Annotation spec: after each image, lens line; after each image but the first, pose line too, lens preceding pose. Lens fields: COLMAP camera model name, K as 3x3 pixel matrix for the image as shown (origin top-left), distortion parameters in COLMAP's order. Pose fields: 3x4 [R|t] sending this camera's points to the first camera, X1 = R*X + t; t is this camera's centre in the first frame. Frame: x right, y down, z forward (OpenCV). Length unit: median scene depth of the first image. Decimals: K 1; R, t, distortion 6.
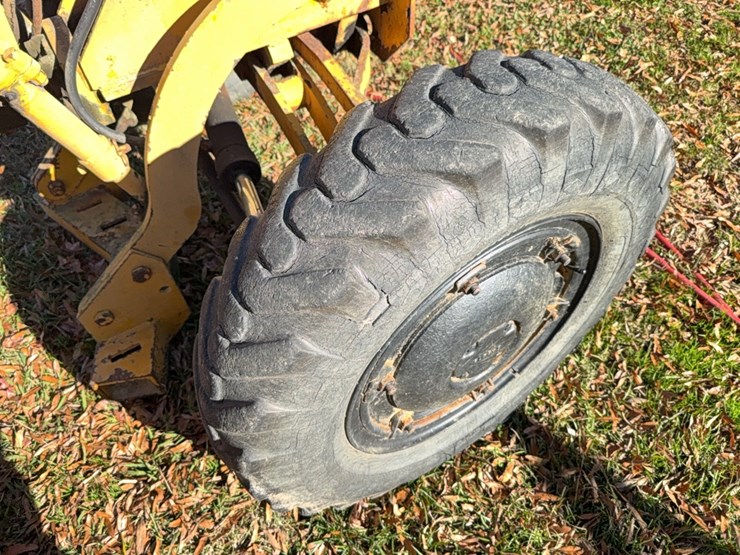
lens RADIAL K [[520.3, 0, 370.2], [0, 520.3, 283.3], [0, 0, 1]] dist [0.067766, -0.100559]
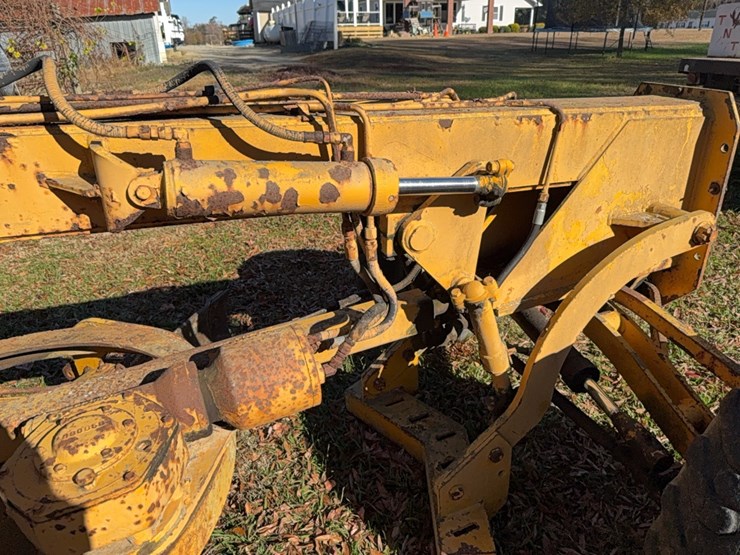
lens RADIAL K [[520.3, 0, 370.2], [0, 520.3, 283.3], [0, 0, 1]] dist [0.067766, -0.100559]
pose [[0.989445, 0.050423, -0.135856, -0.528055], [-0.105722, 0.892353, -0.438782, 0.172817], [0.099107, 0.448513, 0.888264, -0.244303]]
